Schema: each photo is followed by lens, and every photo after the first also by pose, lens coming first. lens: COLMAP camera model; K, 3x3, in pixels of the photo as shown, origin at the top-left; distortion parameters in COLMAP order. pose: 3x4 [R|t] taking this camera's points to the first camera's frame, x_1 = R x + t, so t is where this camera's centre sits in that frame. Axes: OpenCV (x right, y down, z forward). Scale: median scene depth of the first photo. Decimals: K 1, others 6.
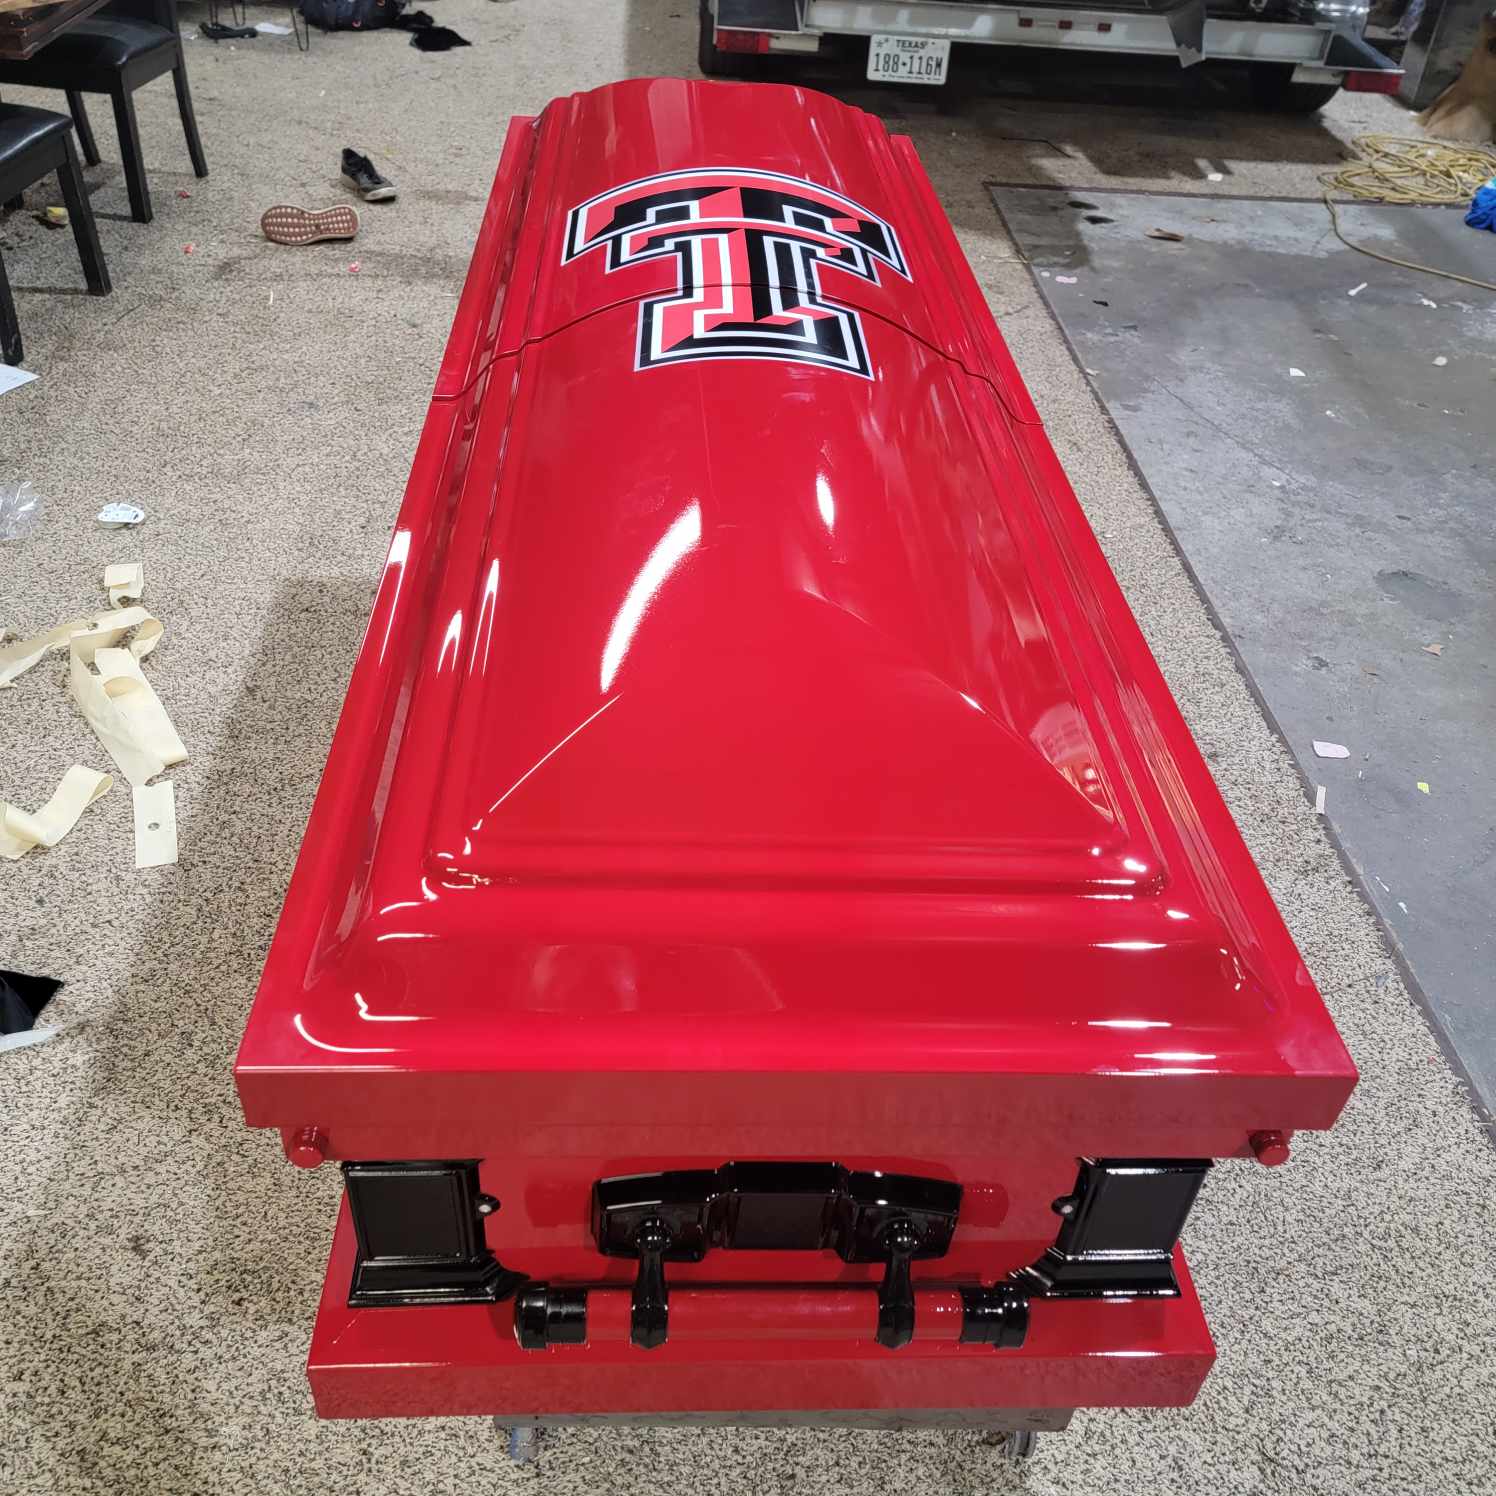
lens RADIAL K [[1383.9, 0, 748.0], [0, 1383.9, 748.0], [0, 0, 1]] dist [0.053964, 0.001496]
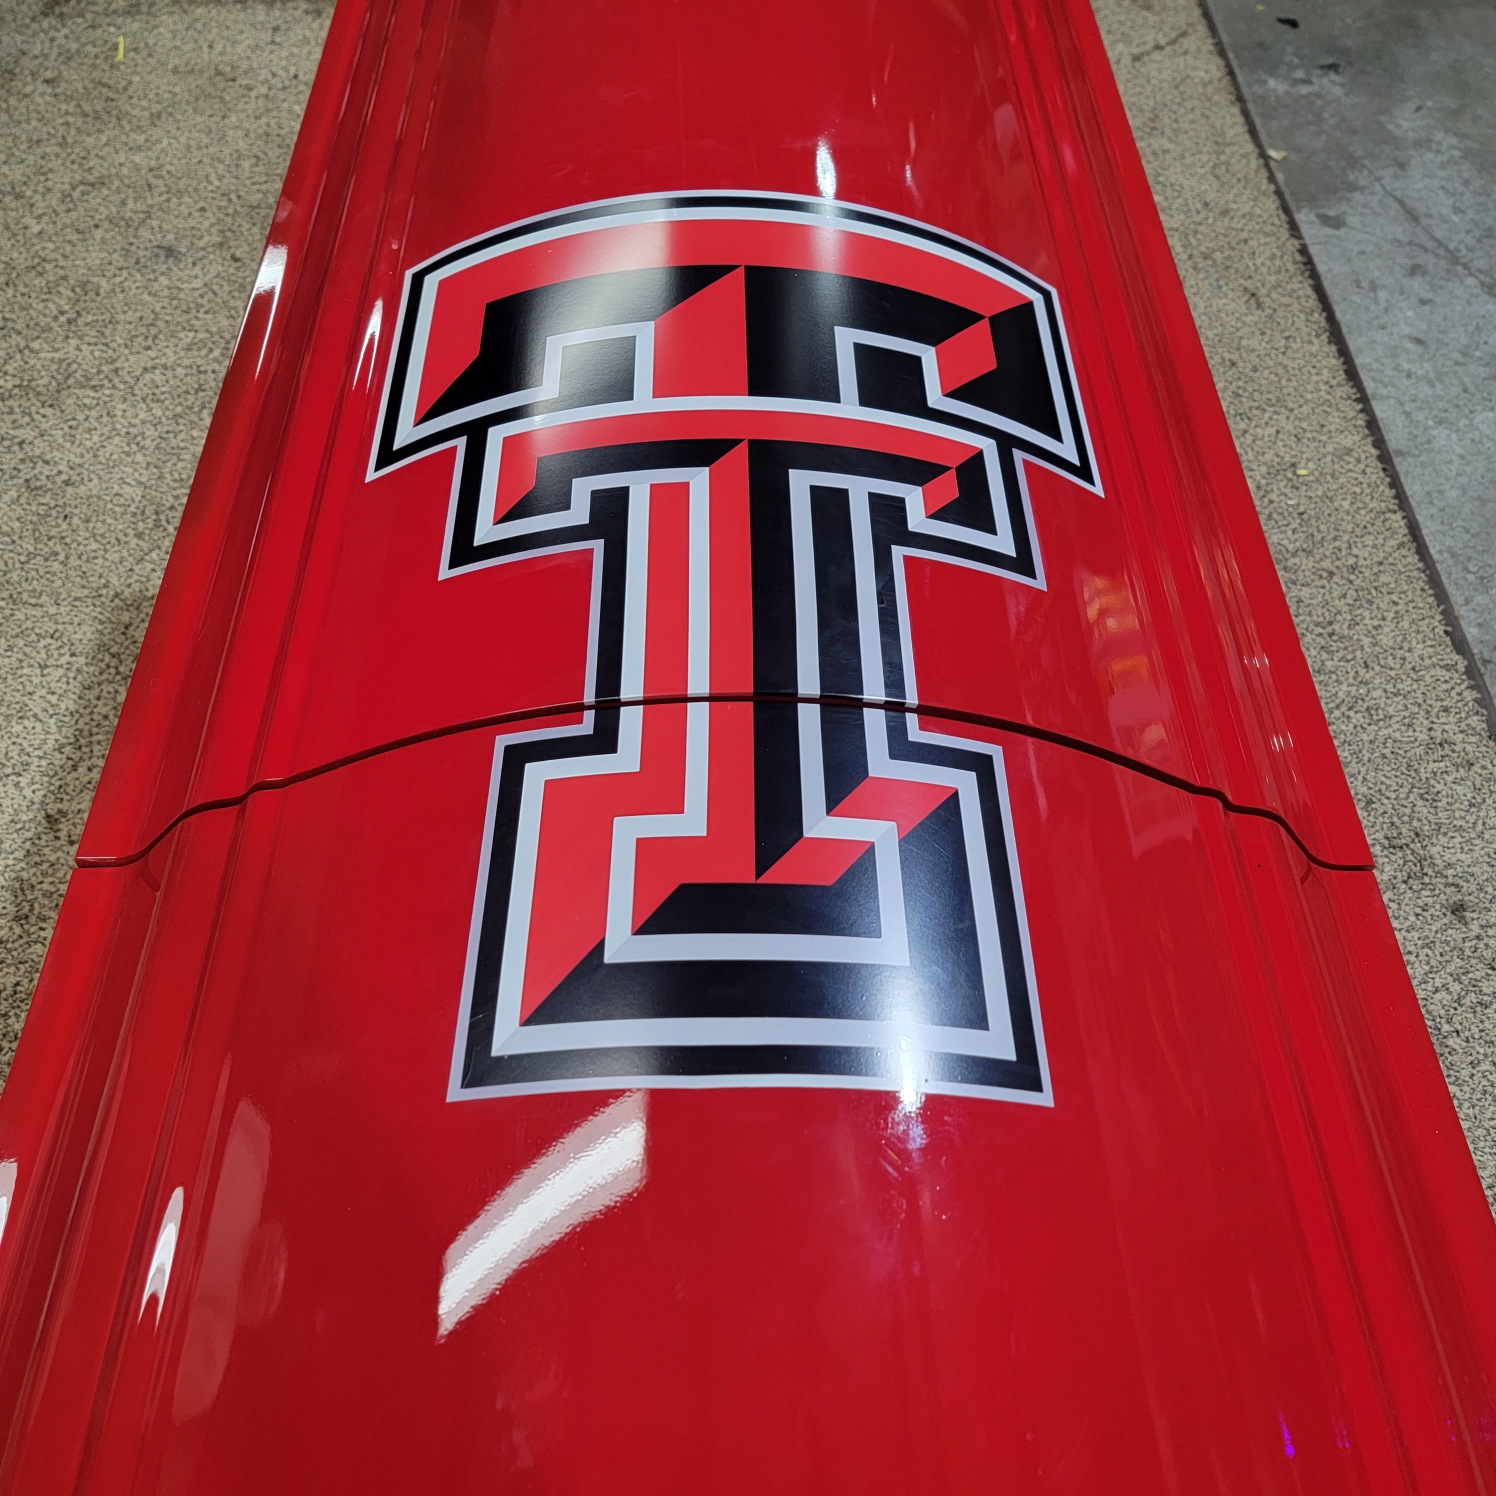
lens RADIAL K [[1412.4, 0, 771.0], [0, 1412.4, 747.2], [0, 0, 1]] dist [0.048777, -0.021855]
pose [[0.999758, 0.007064, -0.020810, 0.007701], [-0.001703, 0.968981, 0.247131, -0.198829], [0.021910, -0.247036, 0.968759, 0.269060]]
